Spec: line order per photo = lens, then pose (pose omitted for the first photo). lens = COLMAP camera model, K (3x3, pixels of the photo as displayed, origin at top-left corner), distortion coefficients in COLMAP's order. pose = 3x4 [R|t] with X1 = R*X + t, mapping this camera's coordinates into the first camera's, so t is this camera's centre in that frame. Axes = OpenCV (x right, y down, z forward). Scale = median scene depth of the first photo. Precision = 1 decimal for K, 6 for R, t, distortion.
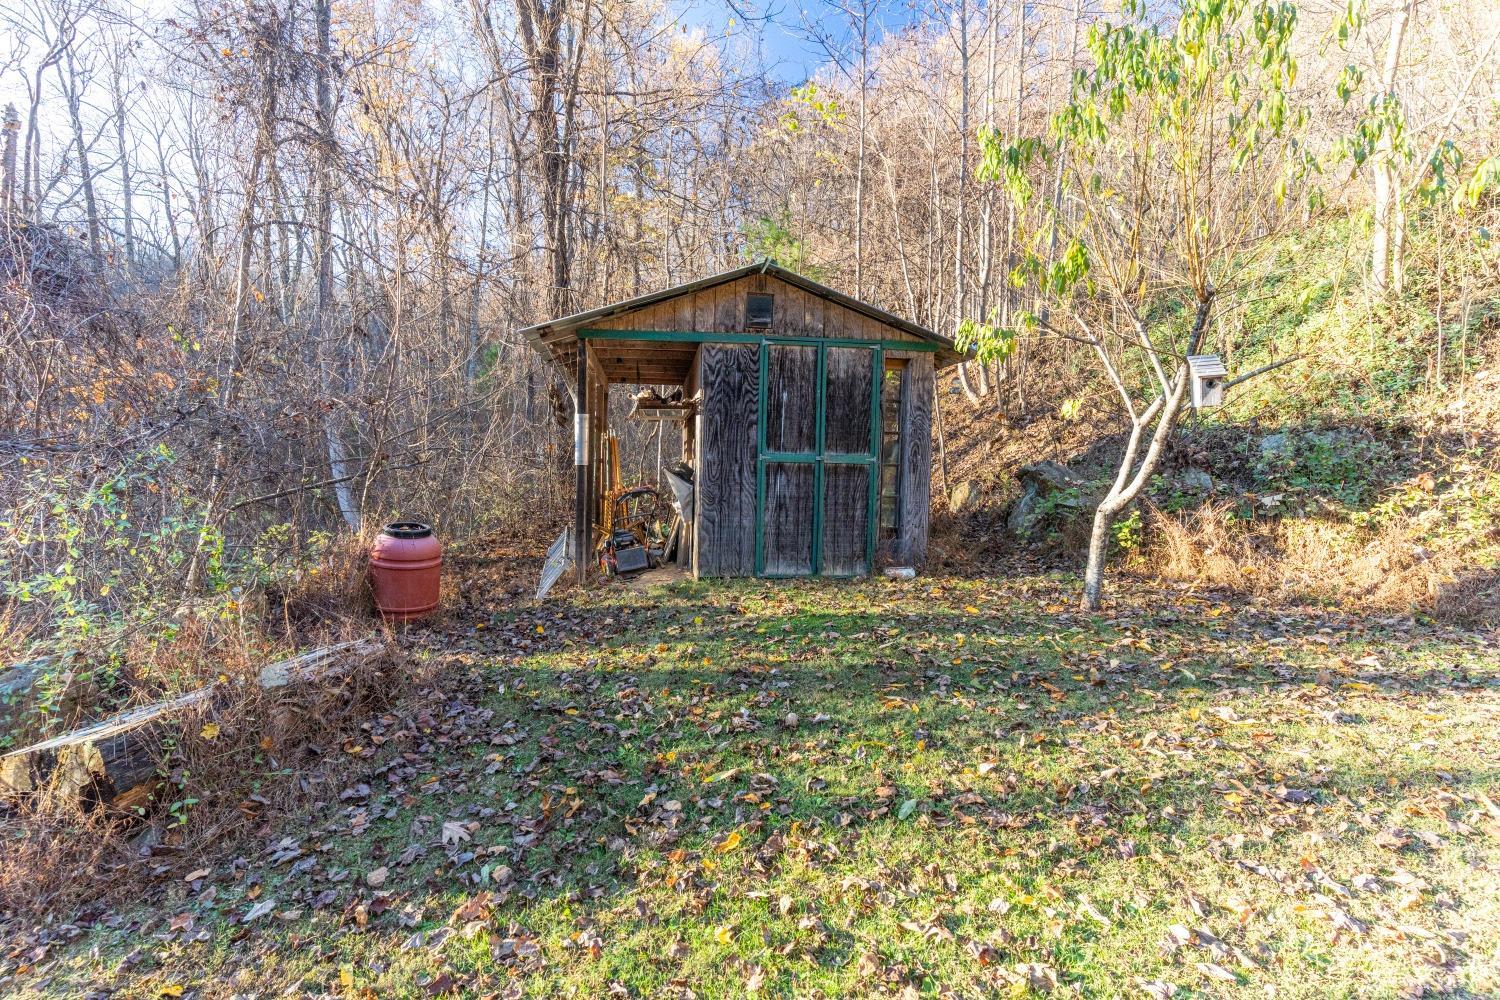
lens RADIAL K [[730.9, 0, 750.0], [0, 730.9, 500.0], [0, 0, 1]] dist [0.002330, -0.000314]
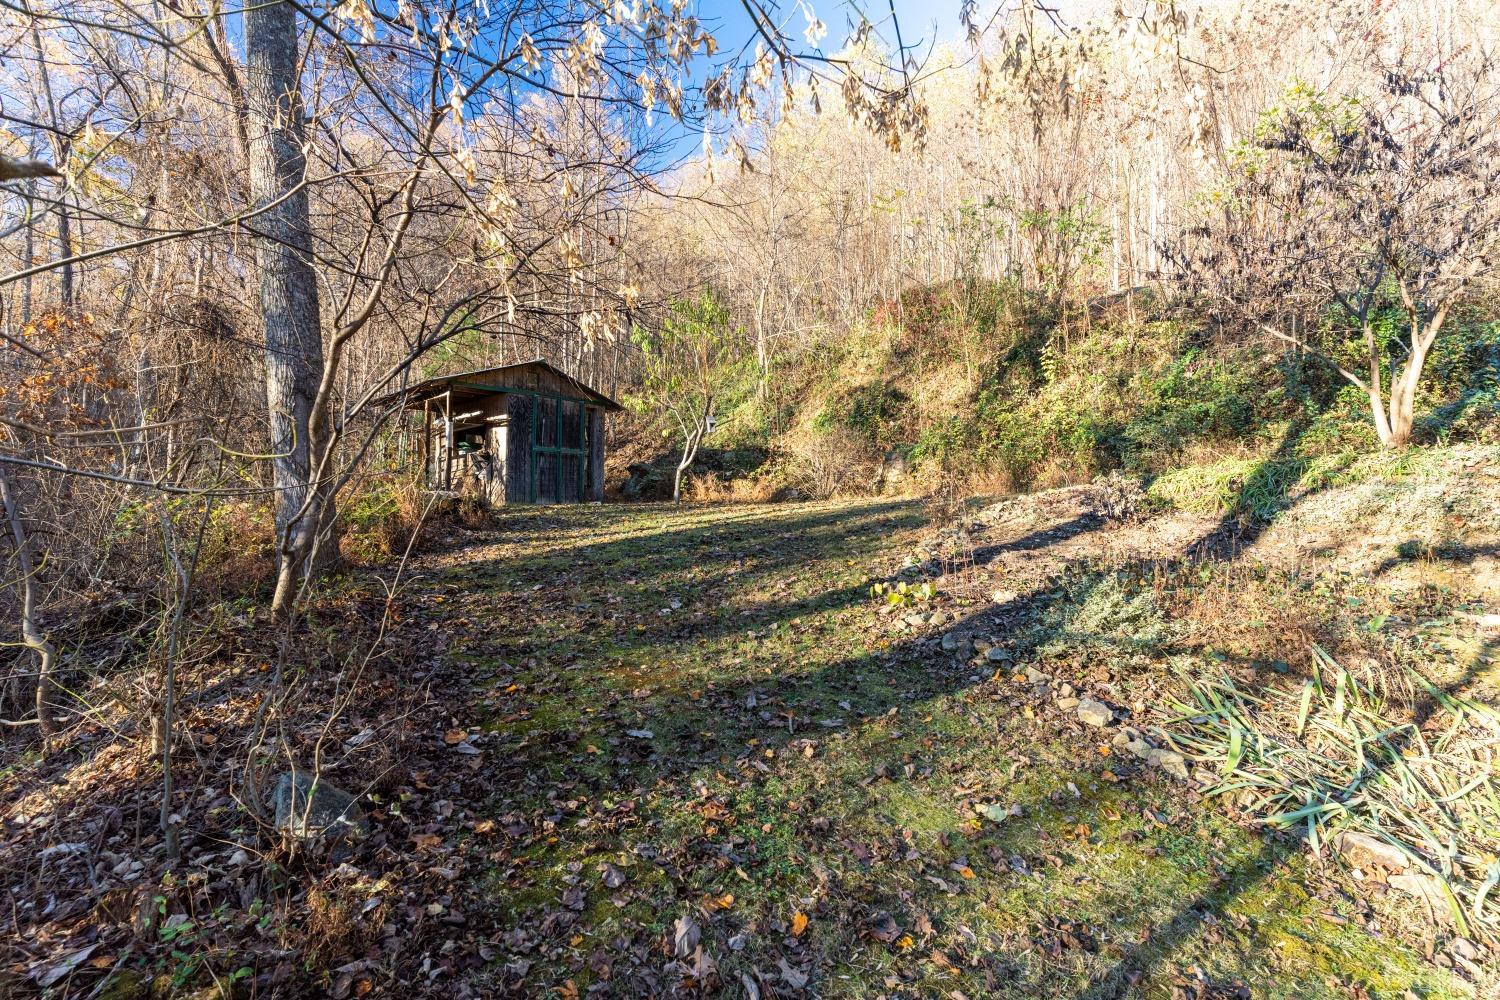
lens RADIAL K [[730.9, 0, 750.0], [0, 730.9, 500.0], [0, 0, 1]] dist [0.002330, -0.000314]
pose [[0.795519, 0.008731, 0.605866, -0.831161], [0.034261, 0.997648, -0.059362, 0.257270], [-0.604959, 0.067982, 0.793349, -1.143101]]
